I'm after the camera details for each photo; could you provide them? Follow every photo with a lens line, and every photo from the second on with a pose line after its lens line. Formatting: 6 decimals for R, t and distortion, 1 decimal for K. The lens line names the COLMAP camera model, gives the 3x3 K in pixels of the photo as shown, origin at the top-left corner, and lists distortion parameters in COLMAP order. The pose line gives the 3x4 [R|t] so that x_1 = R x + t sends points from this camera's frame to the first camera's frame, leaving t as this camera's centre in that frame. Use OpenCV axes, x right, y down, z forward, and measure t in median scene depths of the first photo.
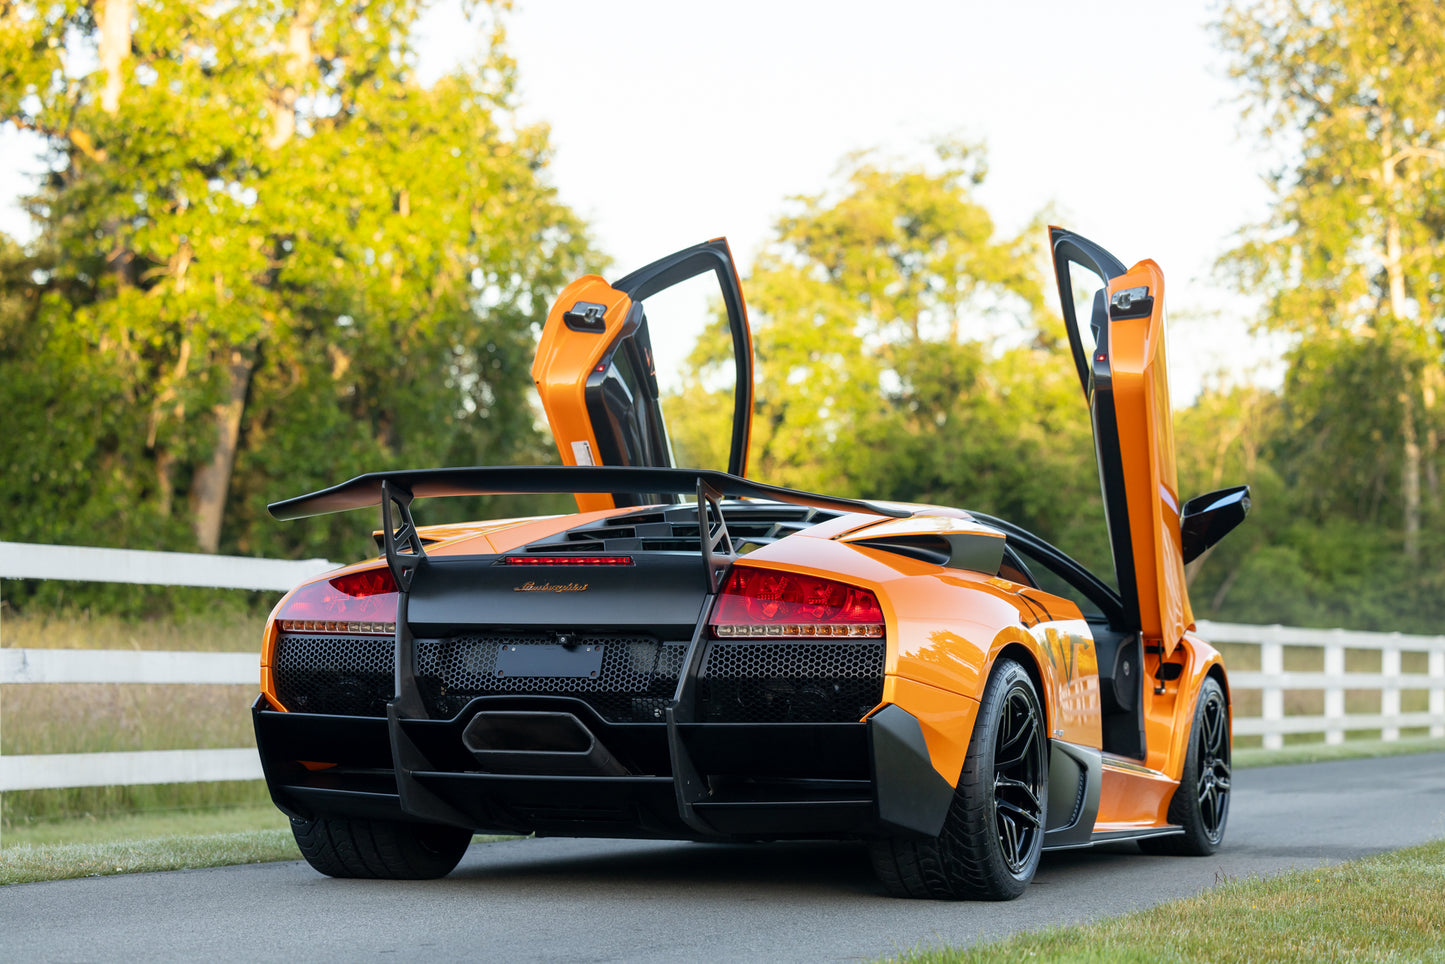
lens RADIAL K [[4599.3, 0, 713.7], [0, 4599.3, 477.6], [0, 0, 1]] dist [0.175609, 1.768825]
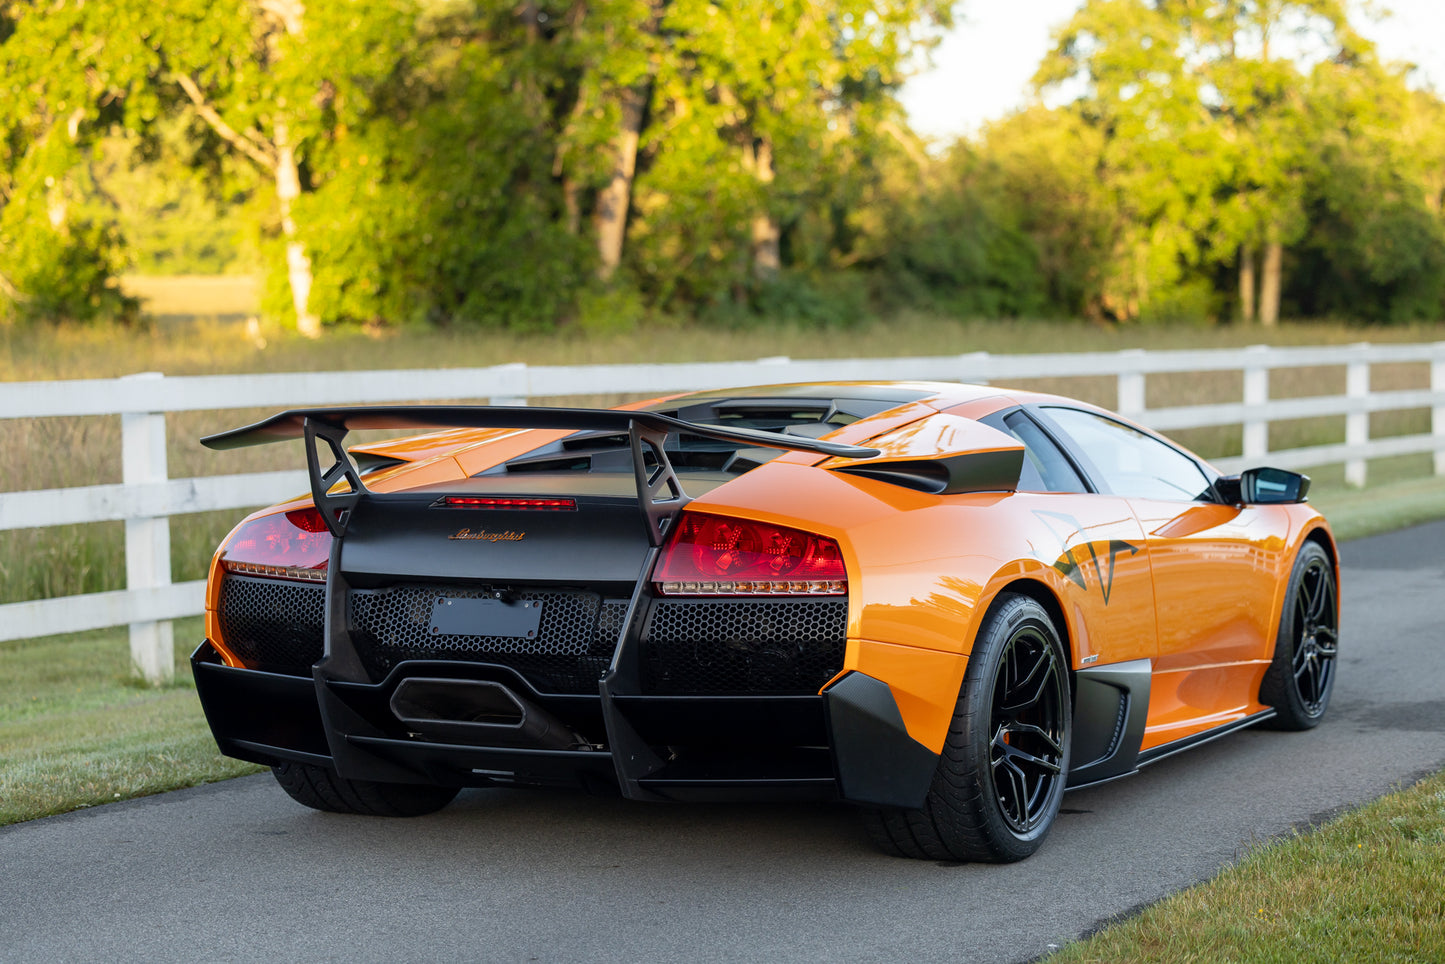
lens RADIAL K [[3578.8, 0, 727.0], [0, 3578.8, 476.9], [0, 0, 1]] dist [0.046638, -1.069090]
pose [[0.991713, -0.013500, -0.127762, 0.034291], [0.026240, 0.994785, 0.098565, -0.018783], [0.125765, -0.101101, 0.986895, 0.108324]]
